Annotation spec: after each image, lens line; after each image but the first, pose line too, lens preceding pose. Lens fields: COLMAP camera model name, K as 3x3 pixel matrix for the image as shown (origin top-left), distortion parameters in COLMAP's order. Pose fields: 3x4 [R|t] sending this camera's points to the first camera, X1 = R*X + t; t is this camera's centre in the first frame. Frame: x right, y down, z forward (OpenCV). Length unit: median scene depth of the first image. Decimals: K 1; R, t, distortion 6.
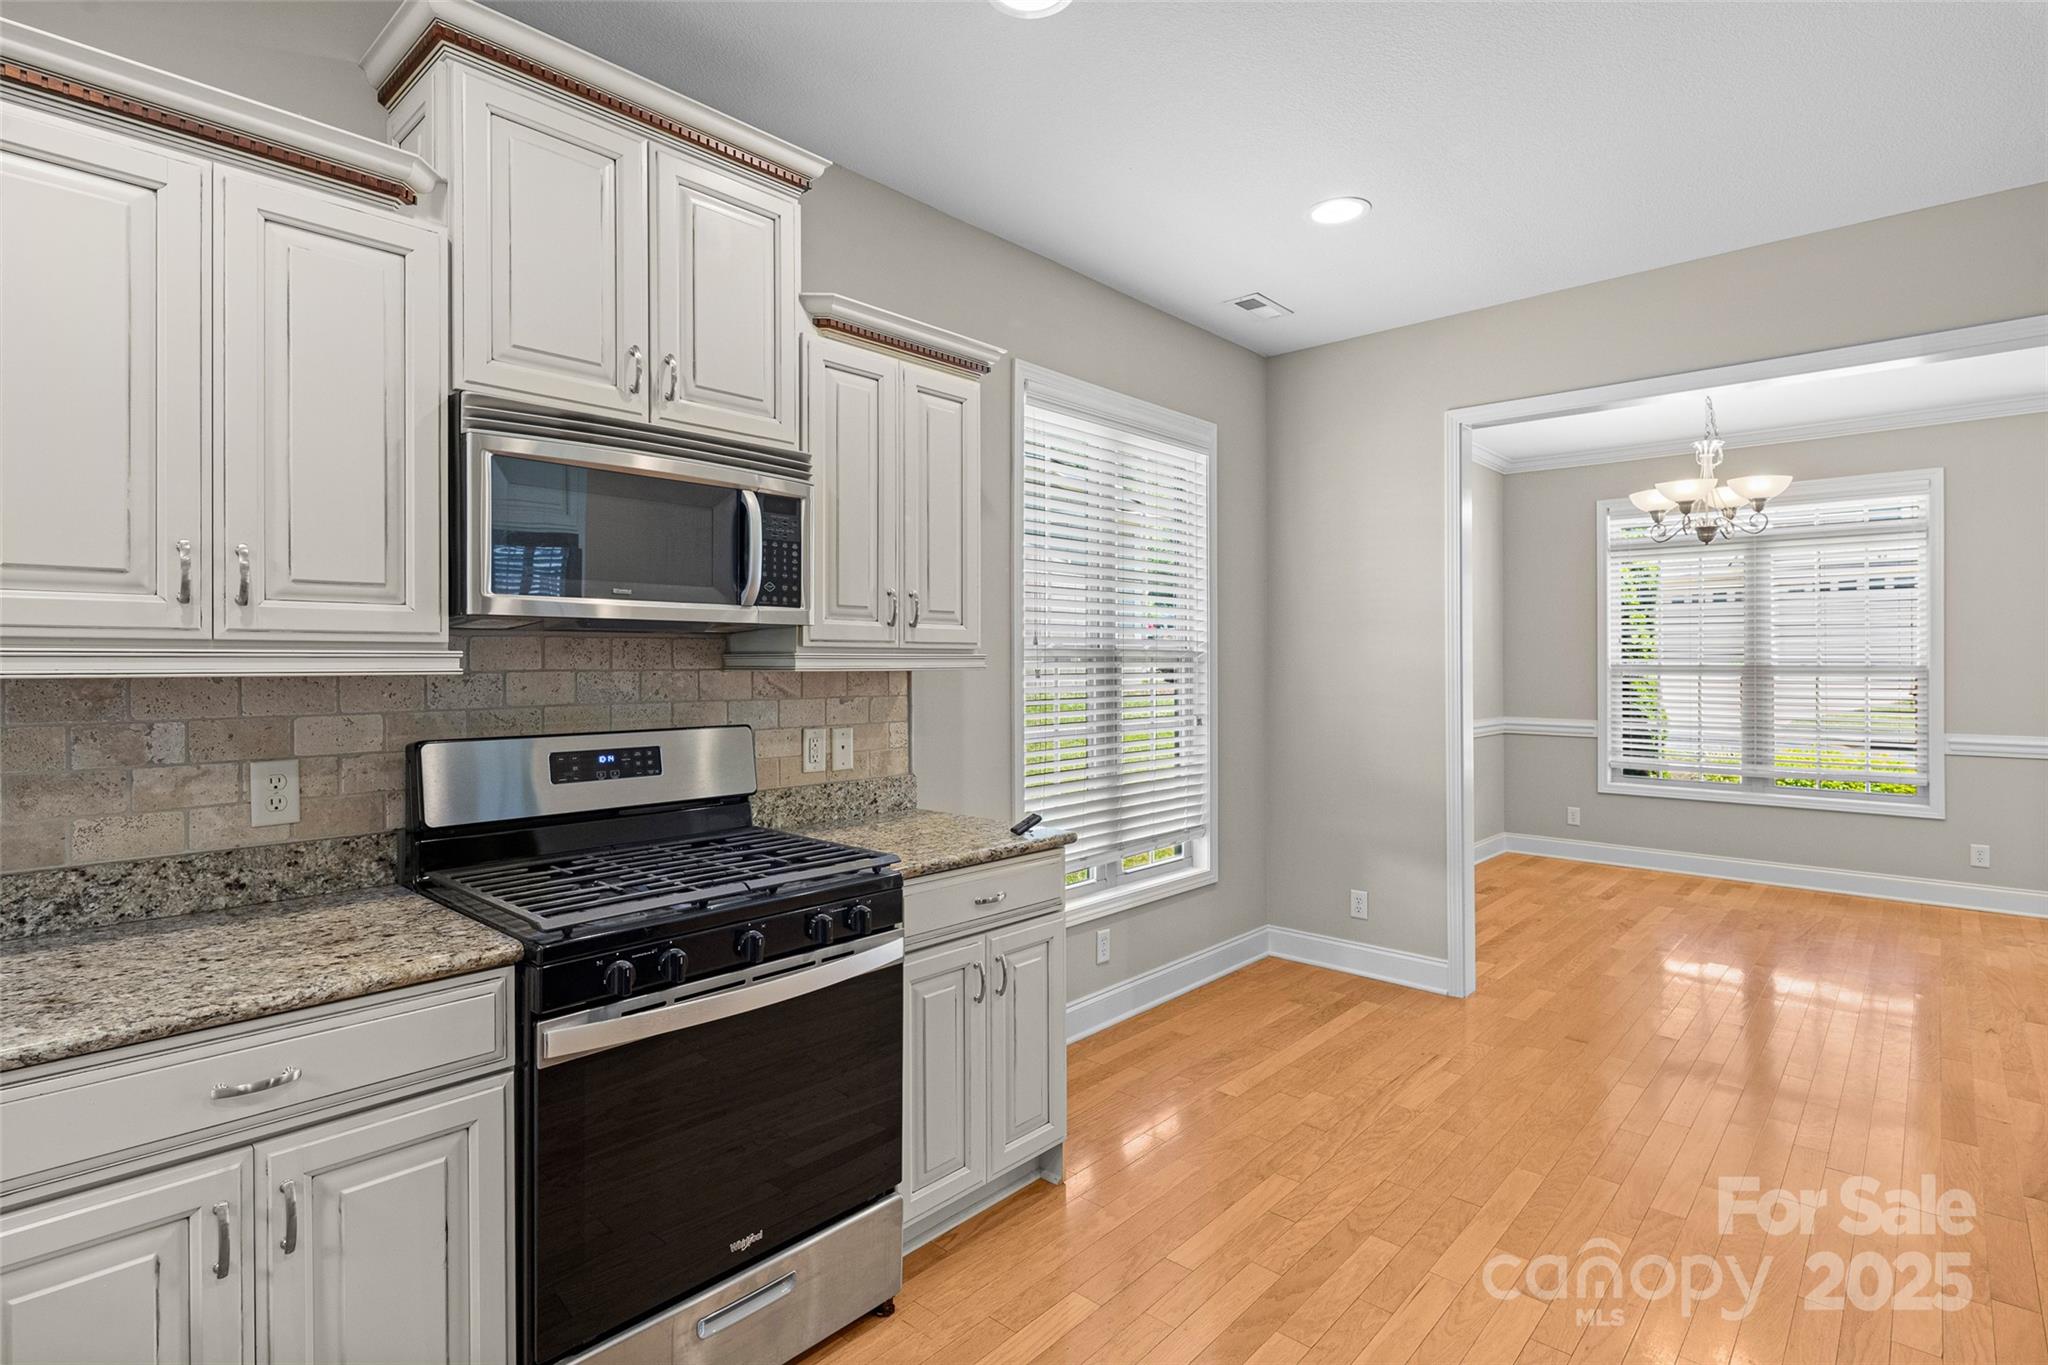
lens RADIAL K [[1005.7, 0, 995.2], [0, 1005.7, 661.0], [0, 0, 1]] dist [0.009691, -0.001536]
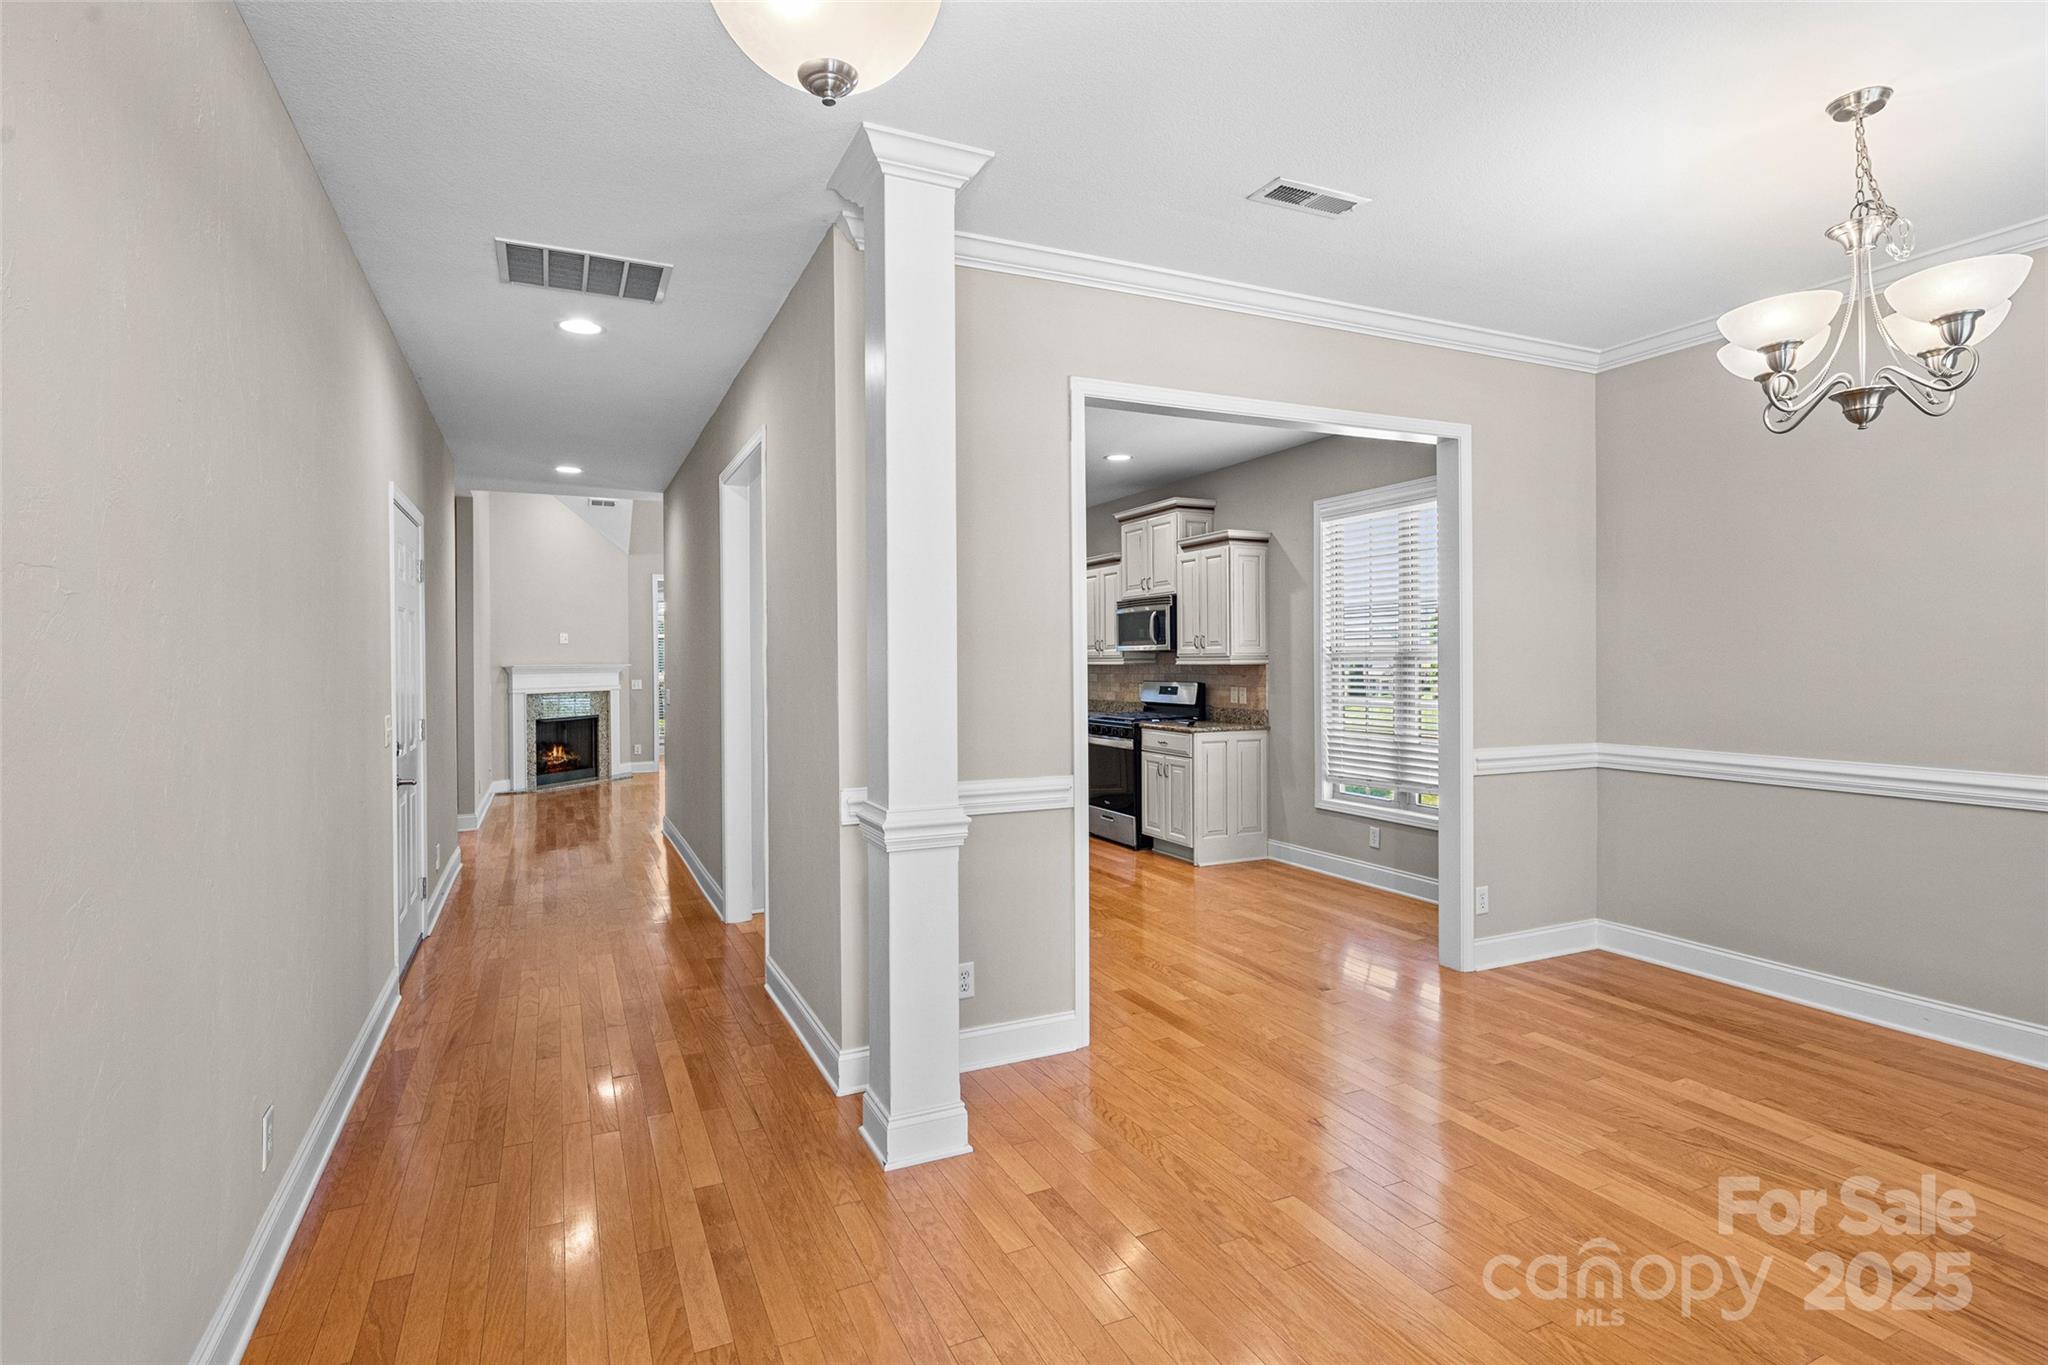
lens RADIAL K [[1005.7, 0, 1009.7], [0, 1005.7, 668.1], [0, 0, 1]] dist [0.009691, -0.001536]
pose [[-0.378437, 0.011685, -0.925553, 2.632089], [0.010672, 0.999909, 0.008261, -0.009167], [0.925566, -0.006751, -0.378527, 1.557605]]
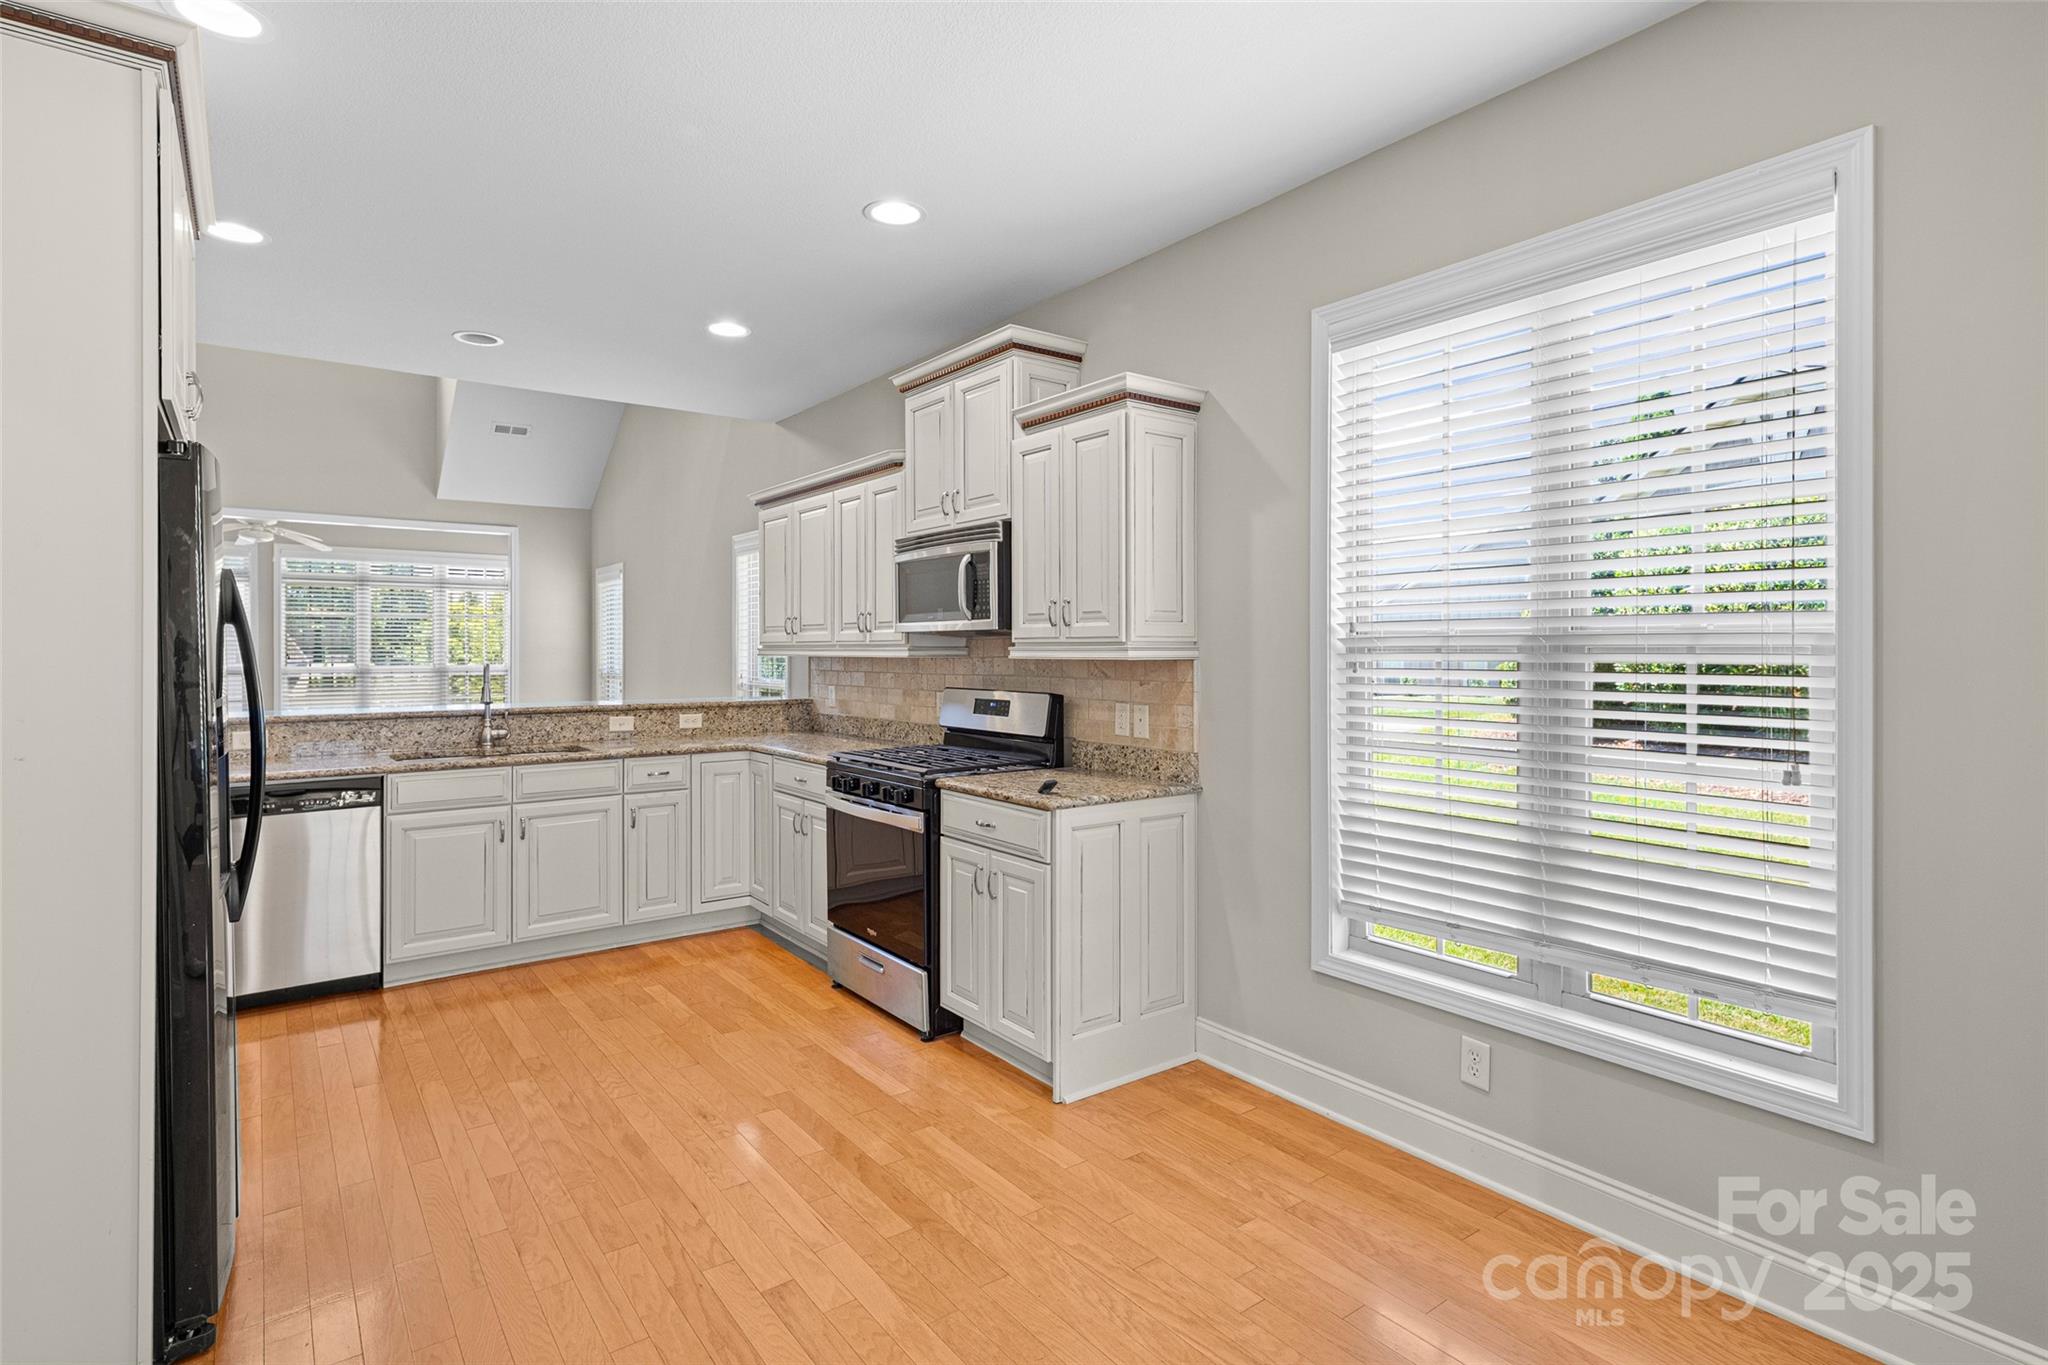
lens RADIAL K [[1005.7, 0, 1017.5], [0, 1005.7, 653.7], [0, 0, 1]] dist [0.009691, -0.001536]
pose [[-0.178948, 0.005658, -0.983842, 1.232334], [0.002726, 0.999982, 0.005255, -0.005212], [0.983855, -0.001742, -0.178960, 1.185014]]
